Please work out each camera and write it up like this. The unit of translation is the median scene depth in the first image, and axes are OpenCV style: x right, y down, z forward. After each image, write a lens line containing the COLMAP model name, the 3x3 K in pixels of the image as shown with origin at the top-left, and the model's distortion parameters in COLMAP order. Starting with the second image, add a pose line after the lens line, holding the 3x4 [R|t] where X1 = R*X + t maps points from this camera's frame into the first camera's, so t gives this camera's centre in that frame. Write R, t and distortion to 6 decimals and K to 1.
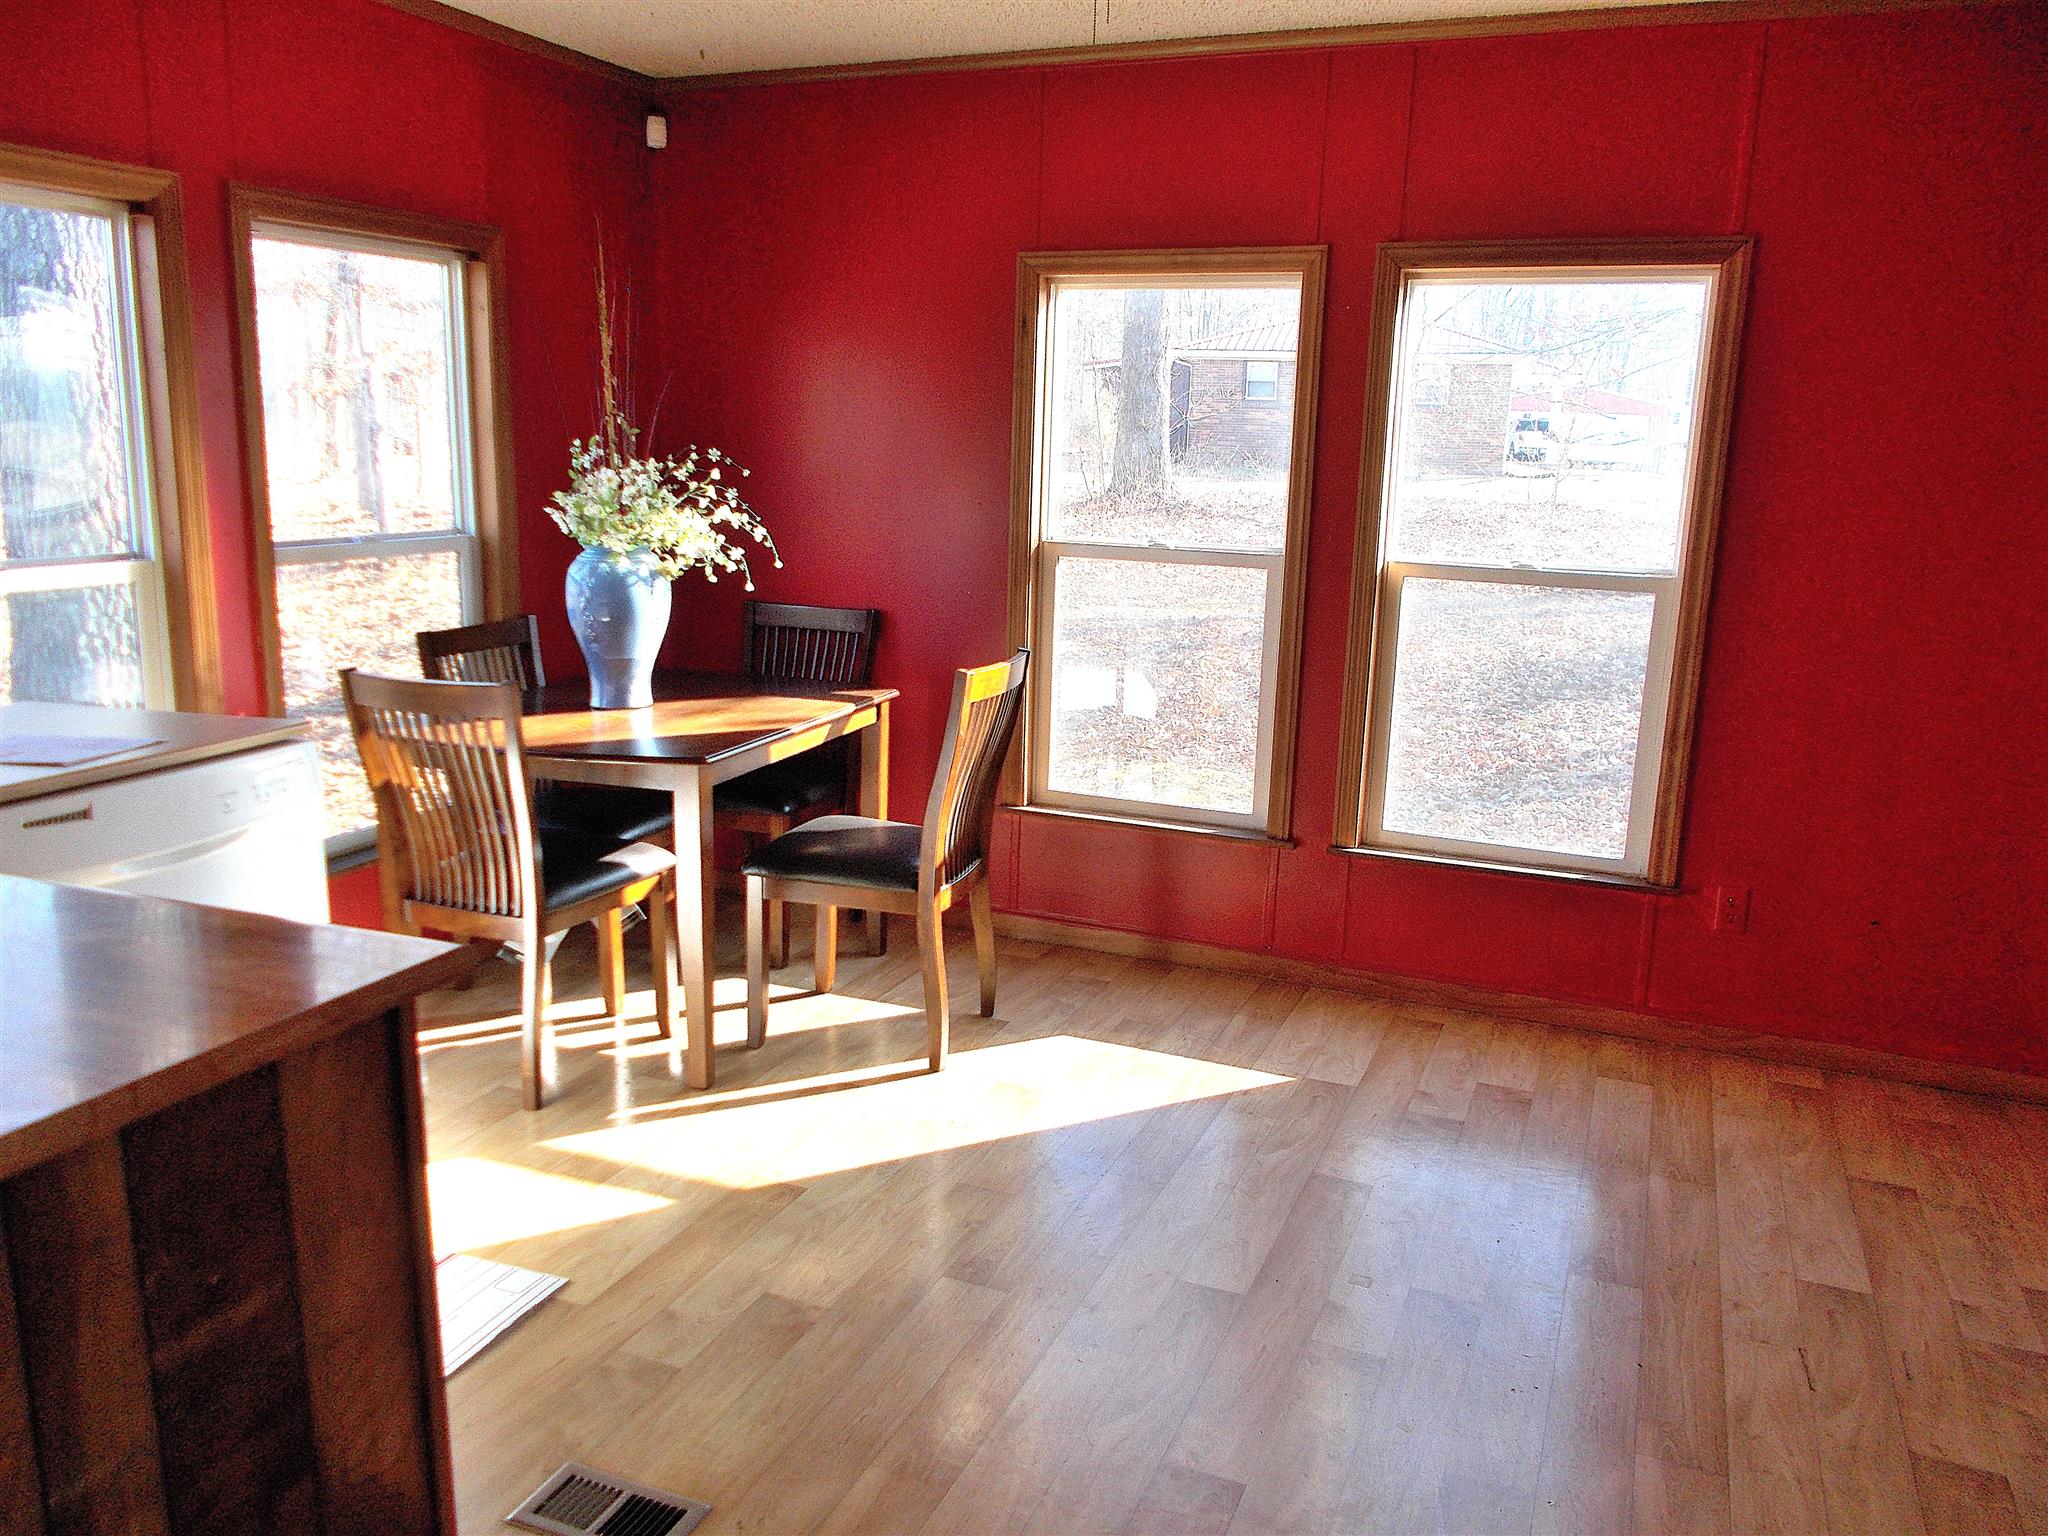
lens RADIAL K [[1559.3, 0, 1007.9], [0, 1559.3, 776.9], [0, 0, 1]] dist [-0.005294, 0.010274]
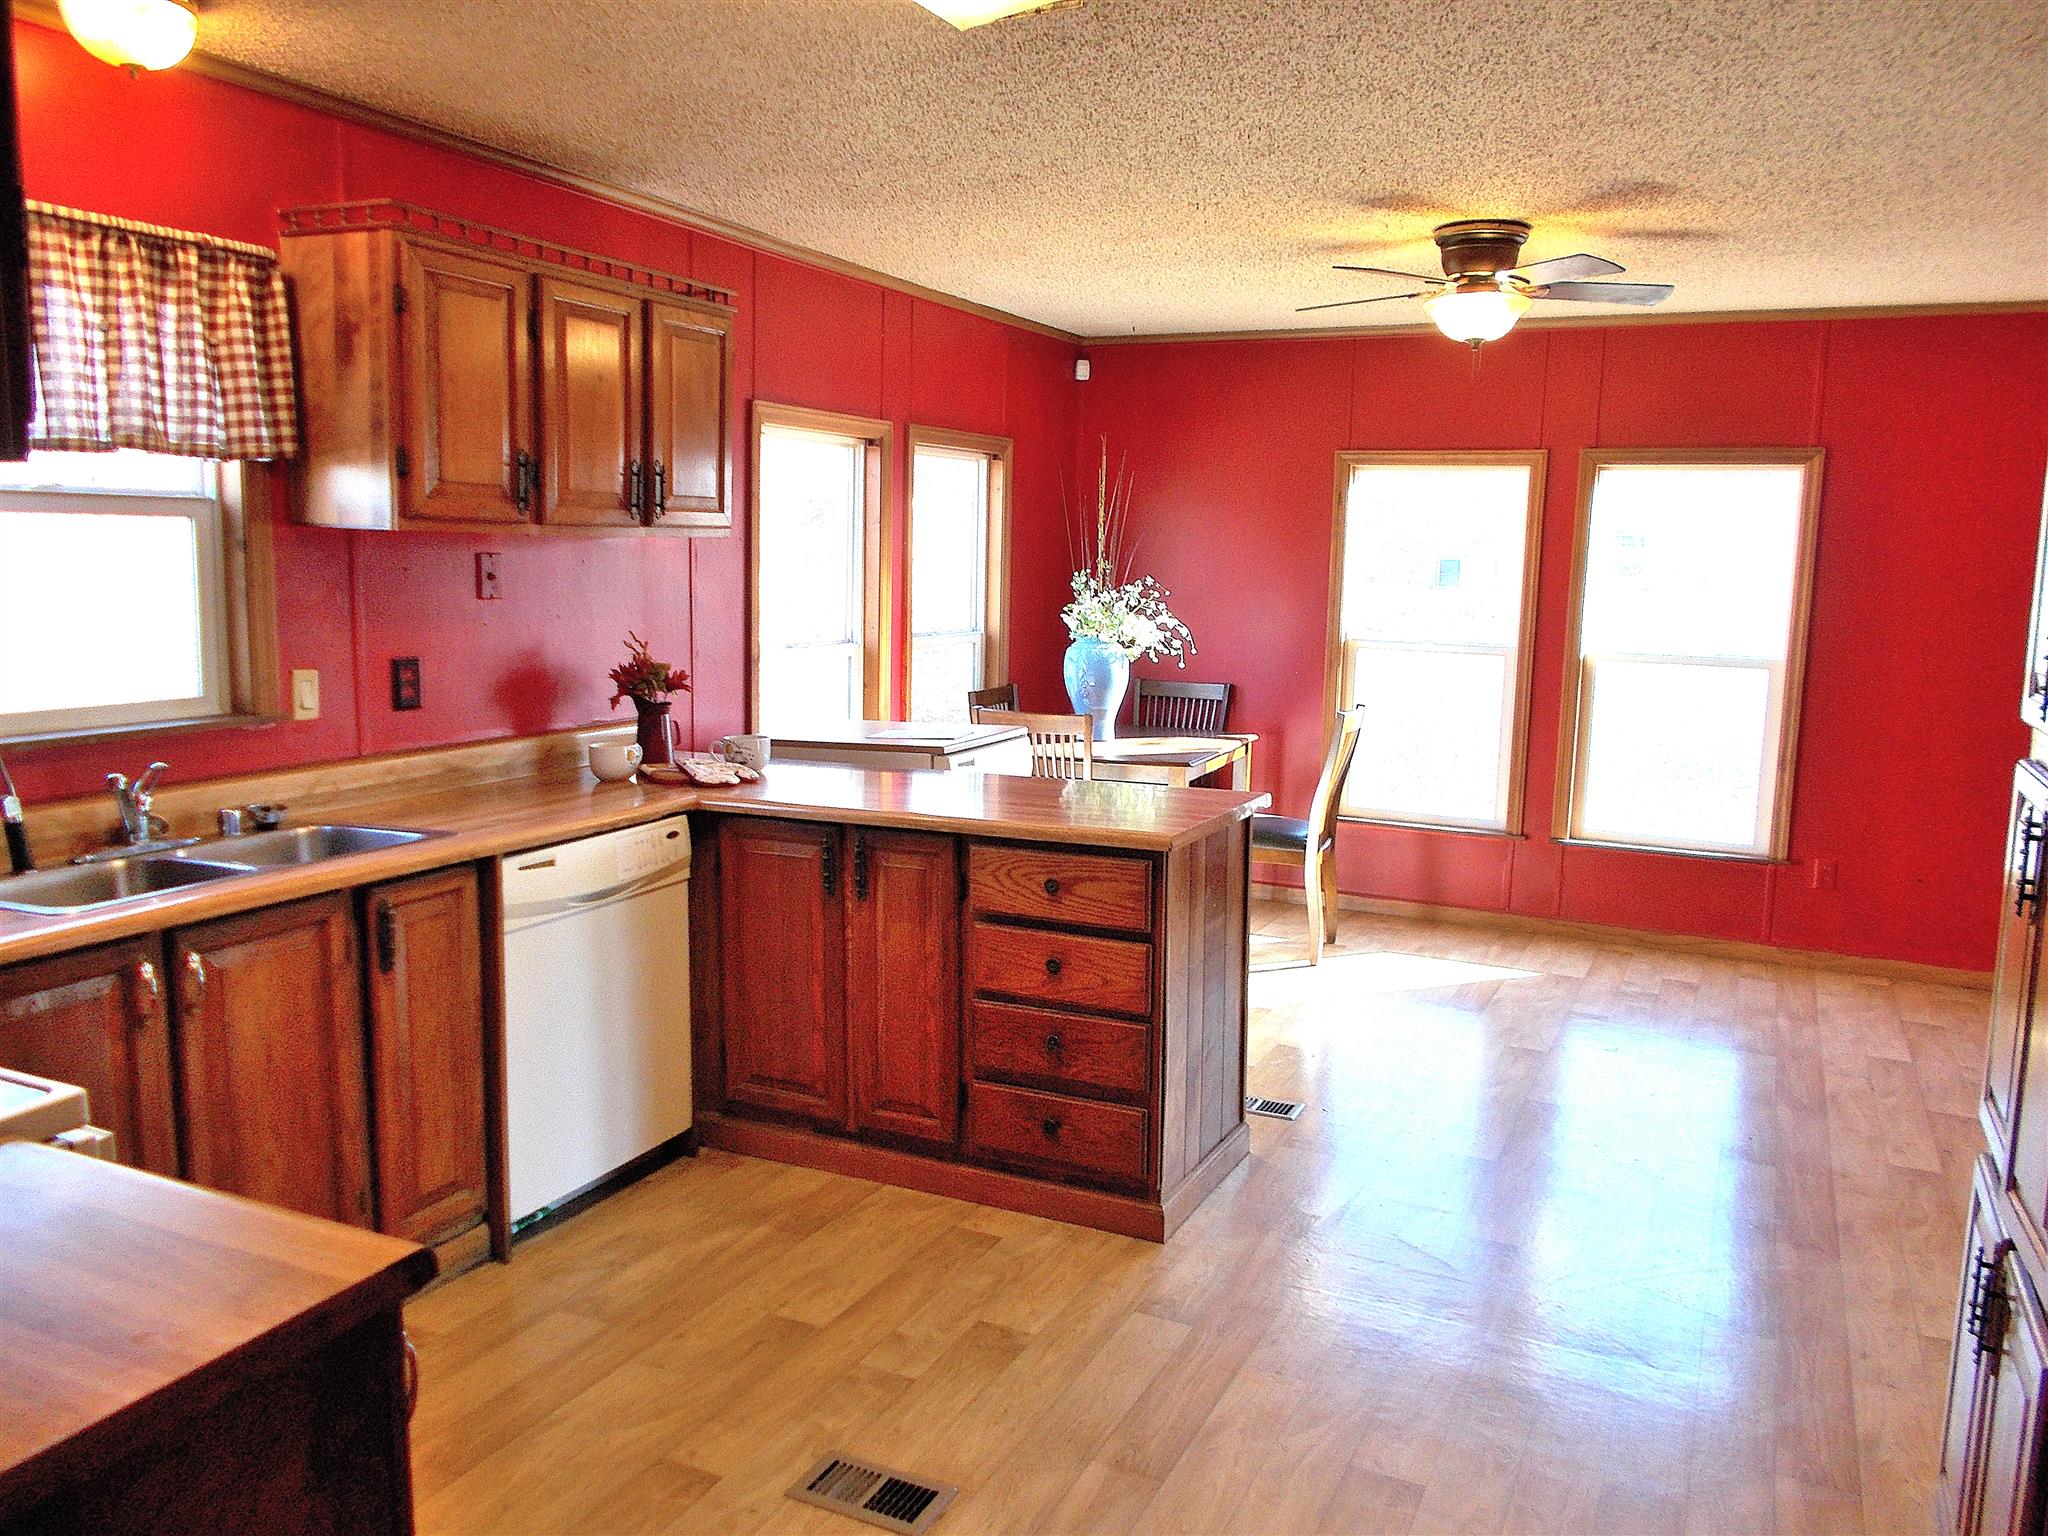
lens RADIAL K [[1609.4, 0, 1060.7], [0, 1609.4, 762.5], [0, 0, 1]] dist [0.035108, -0.027278]
pose [[0.999890, -0.000103, -0.014849, -0.255522], [-0.001236, 0.995926, -0.090168, 0.118808], [0.014798, 0.090176, 0.995816, -0.591093]]
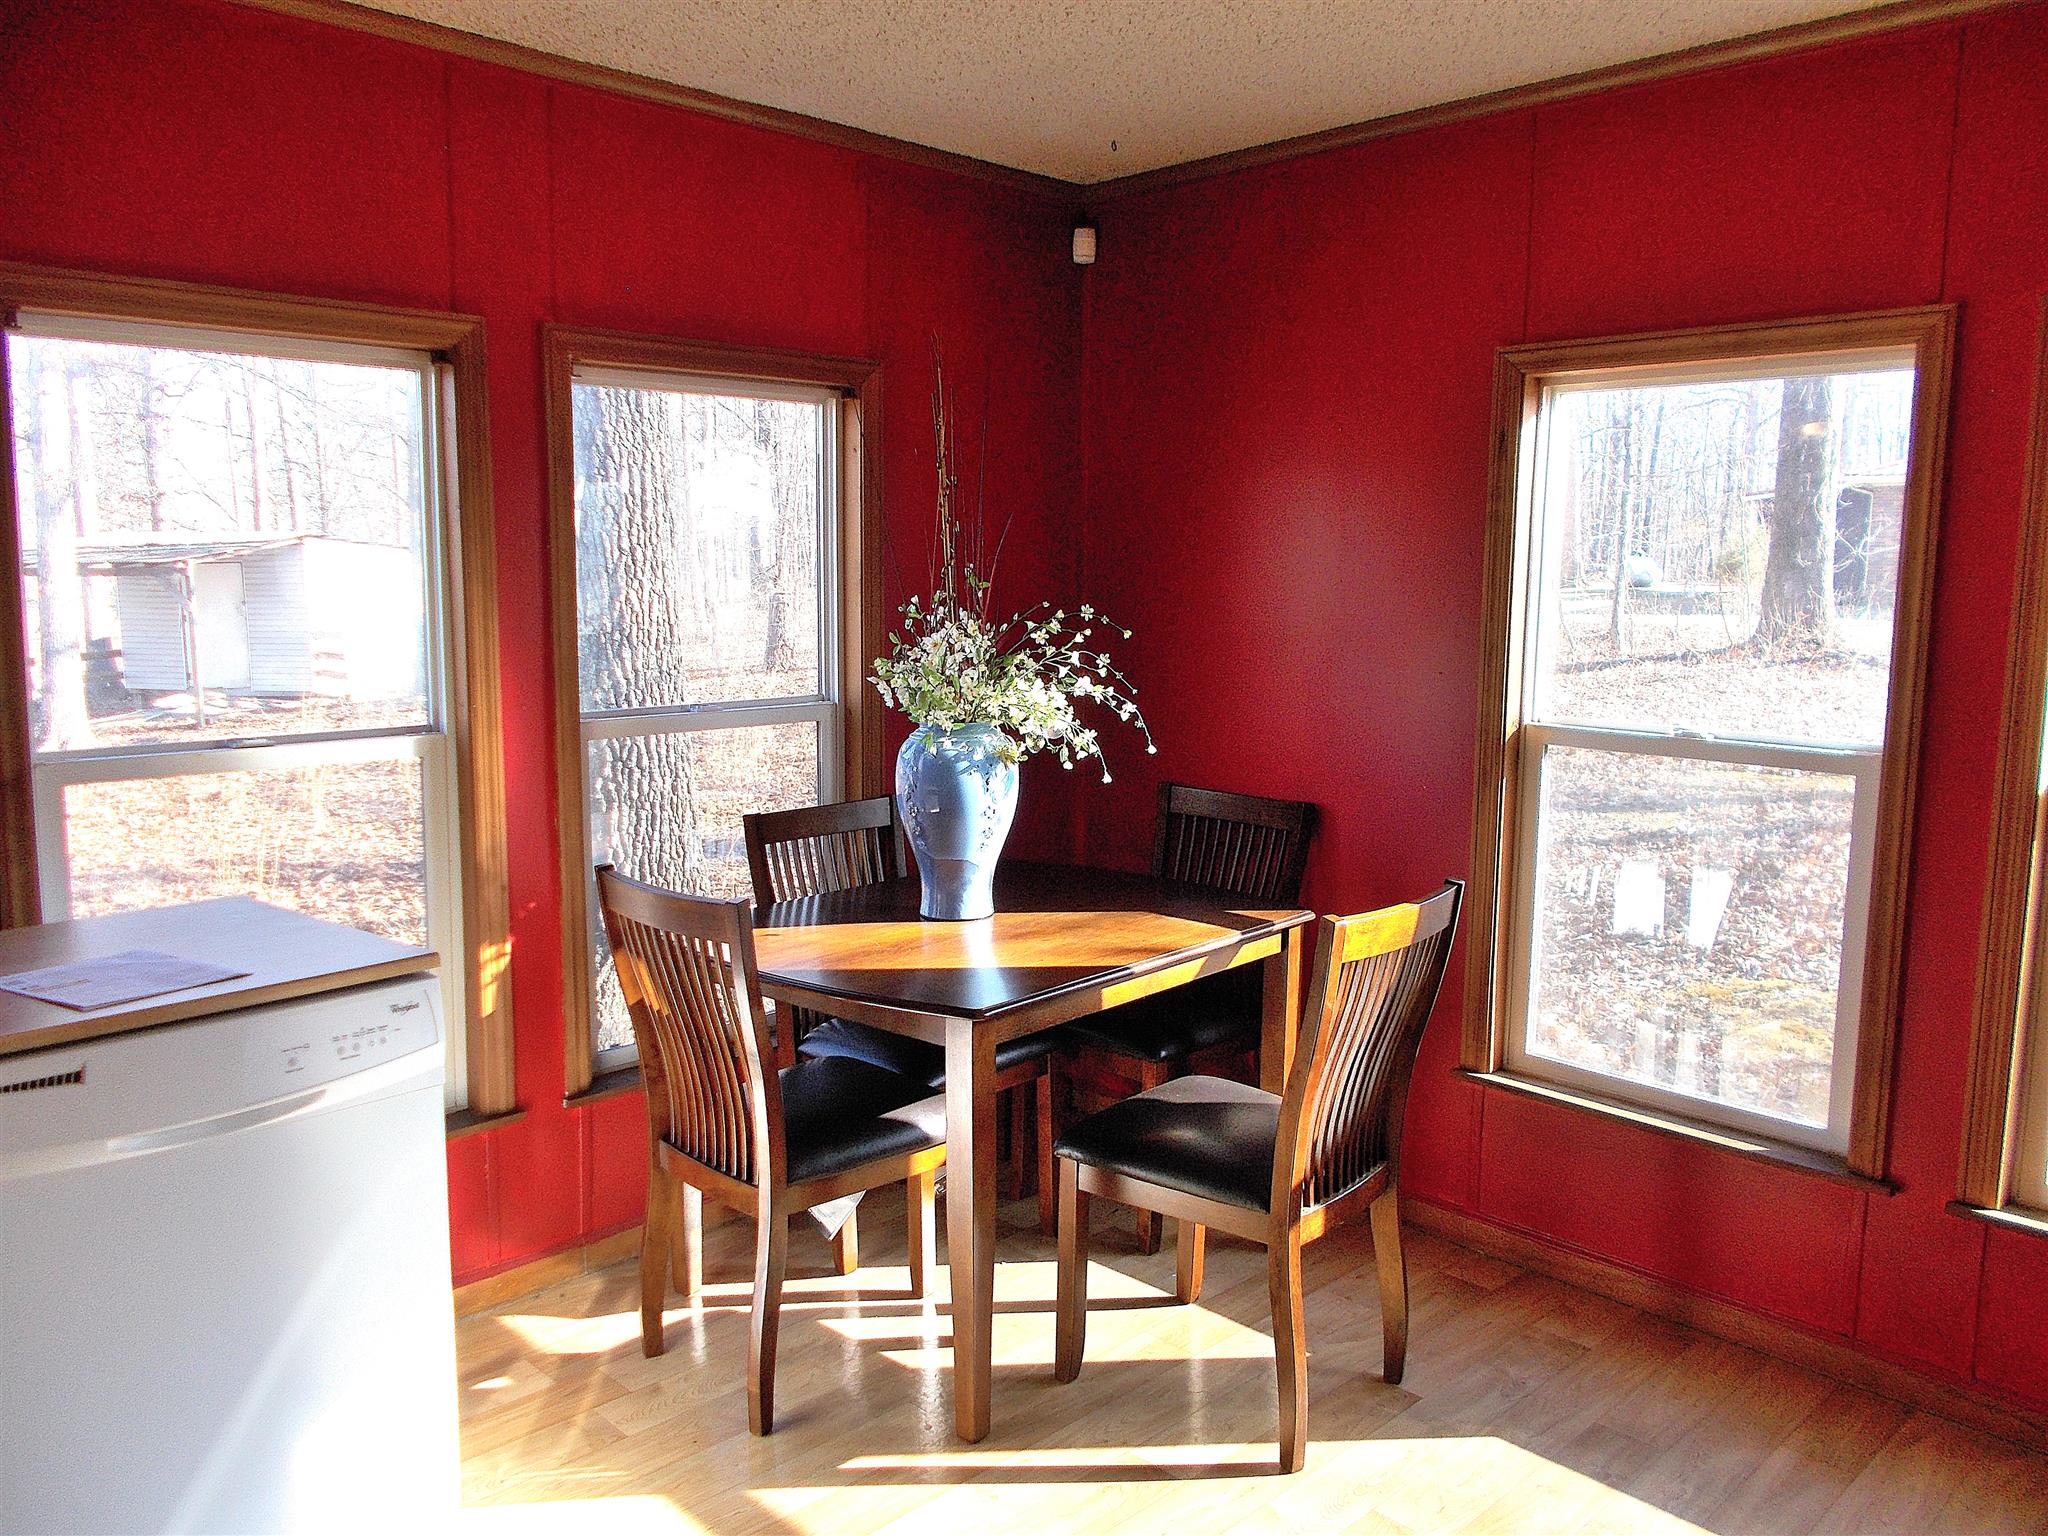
lens RADIAL K [[1559.3, 0, 1009.9], [0, 1559.3, 761.5], [0, 0, 1]] dist [-0.005294, 0.010274]
pose [[0.923860, 0.033119, -0.381294, 0.088509], [-0.069620, 0.994170, -0.082332, -0.059673], [0.376344, 0.102609, 0.920780, 0.242033]]
